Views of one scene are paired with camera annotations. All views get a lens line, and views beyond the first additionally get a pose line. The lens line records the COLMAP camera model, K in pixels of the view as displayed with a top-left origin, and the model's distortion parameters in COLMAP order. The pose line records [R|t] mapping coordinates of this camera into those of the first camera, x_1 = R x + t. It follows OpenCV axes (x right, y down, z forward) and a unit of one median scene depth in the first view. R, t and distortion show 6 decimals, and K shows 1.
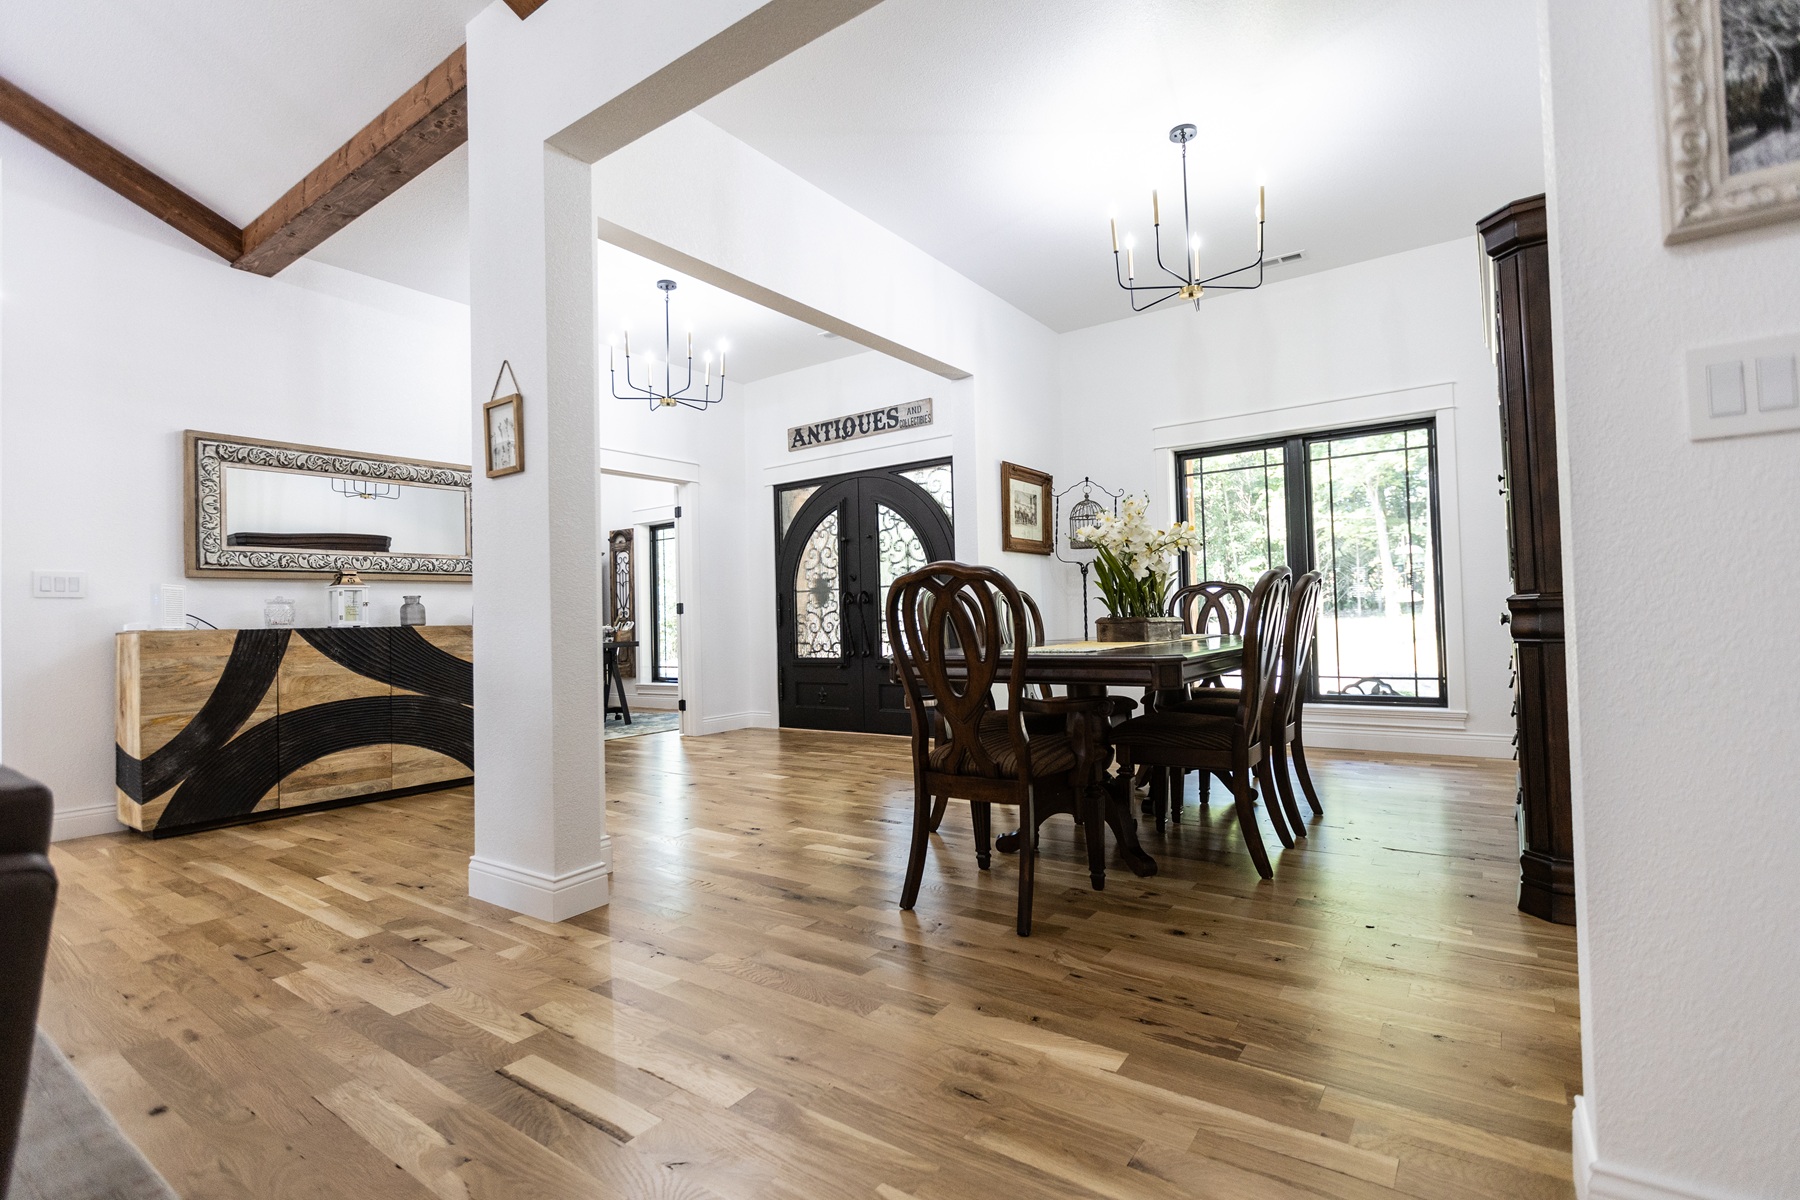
lens RADIAL K [[835.6, 0, 898.0], [0, 835.6, 597.3], [0, 0, 1]] dist [-0.001369, 0.000184]
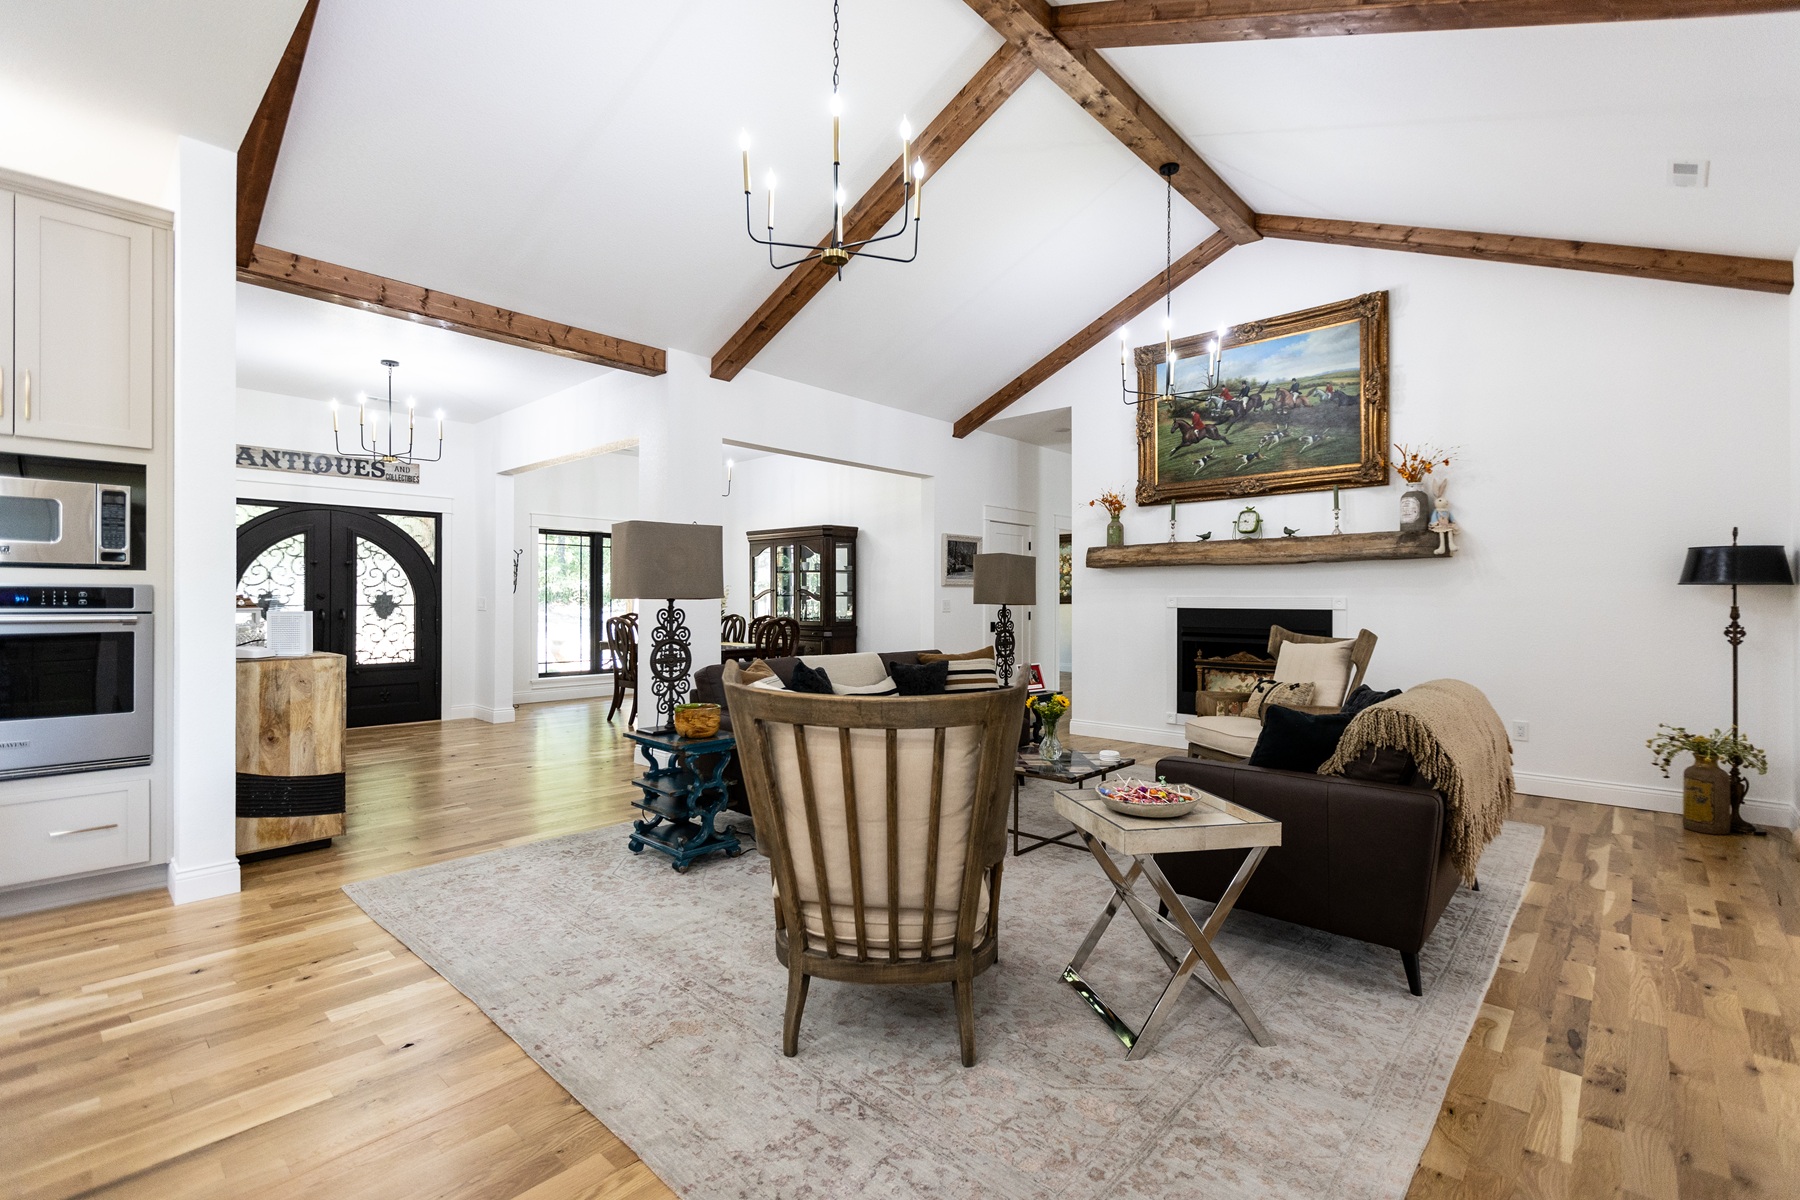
lens RADIAL K [[799.0, 0, 904.5], [0, 799.0, 598.7], [0, 0, 1]] dist [0.005008, -0.002579]
pose [[0.125599, 0.030094, 0.991625, -1.101000], [-0.032617, 0.999125, -0.026190, -0.018439], [-0.991545, -0.029054, 0.126471, 0.075180]]
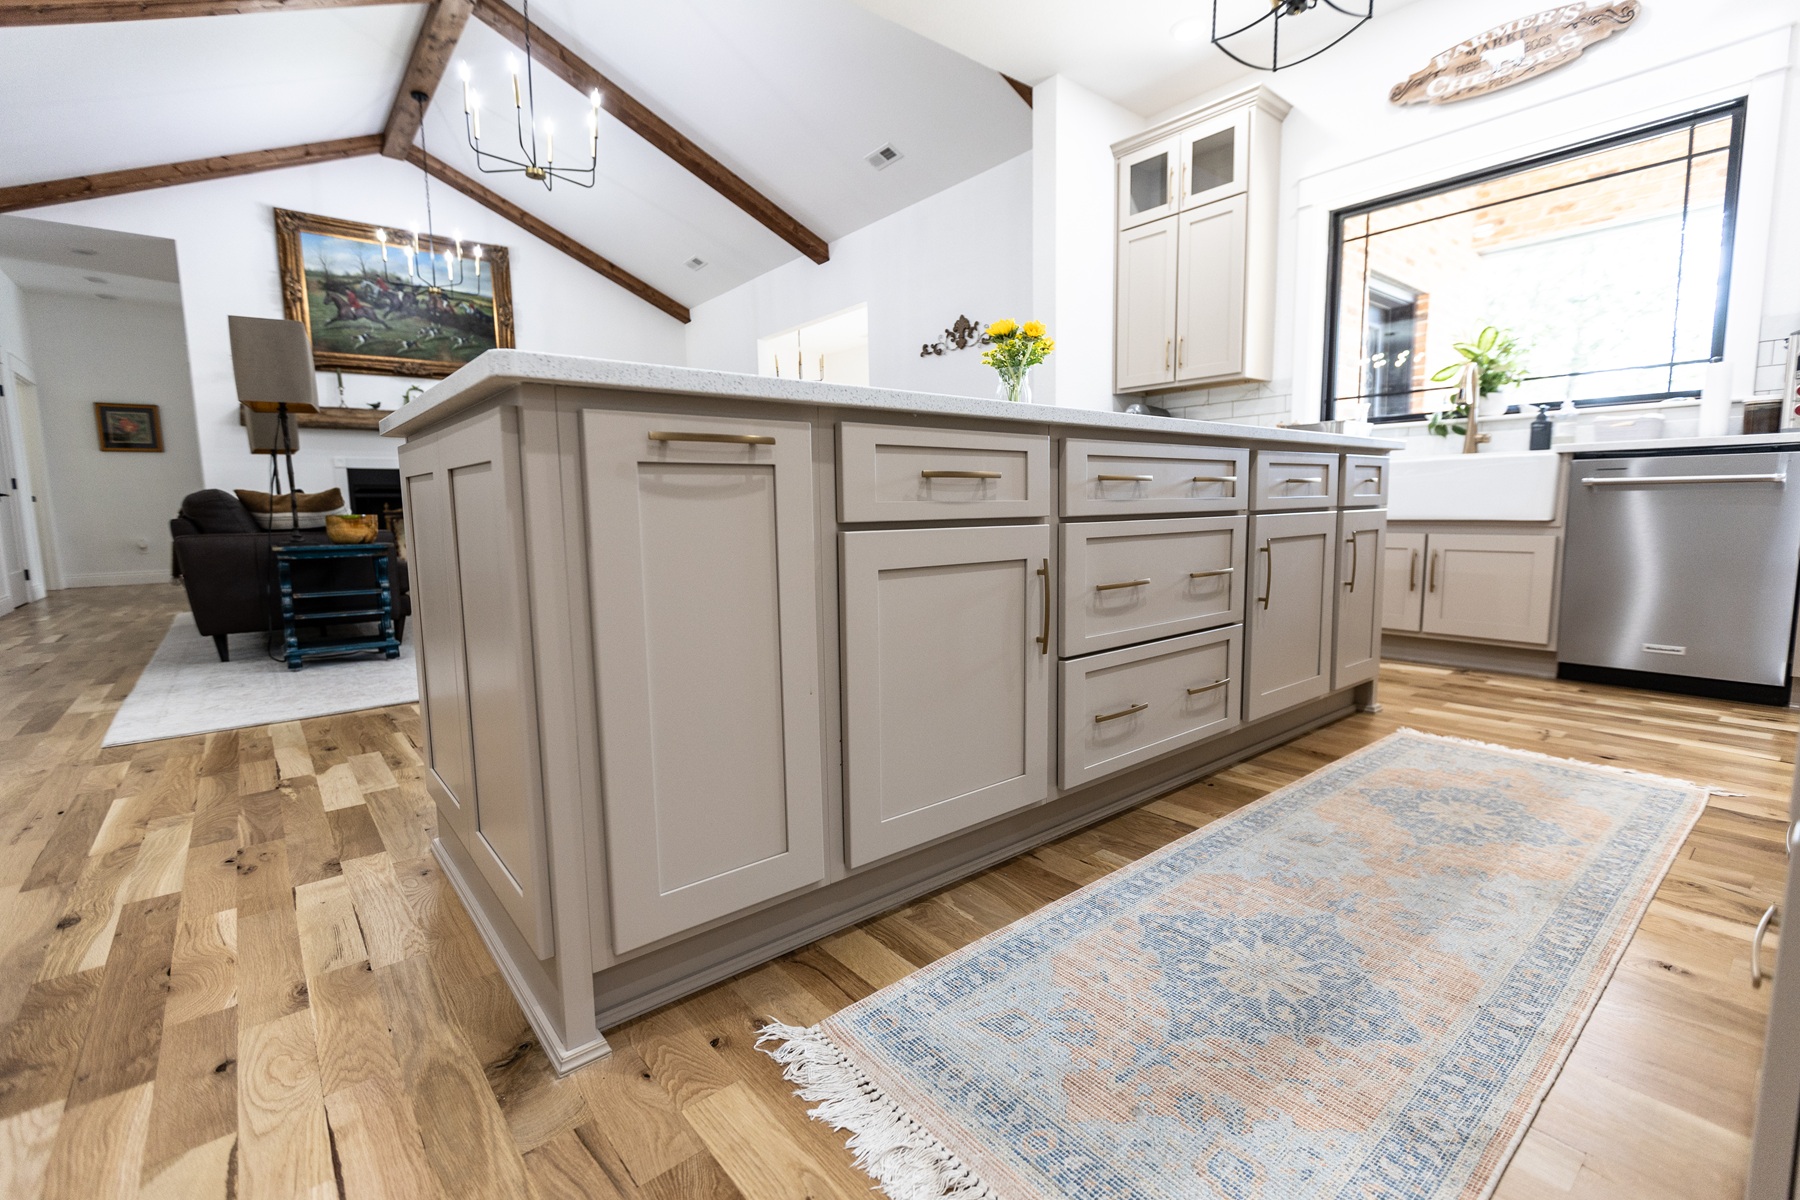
lens RADIAL K [[799.0, 0, 899.8], [0, 799.0, 594.8], [0, 0, 1]] dist [0.005008, -0.002579]
pose [[-0.963011, 0.014214, 0.269088, -1.109539], [0.036444, 0.996303, 0.077796, 0.079294], [-0.266988, 0.084725, -0.959968, 0.787358]]
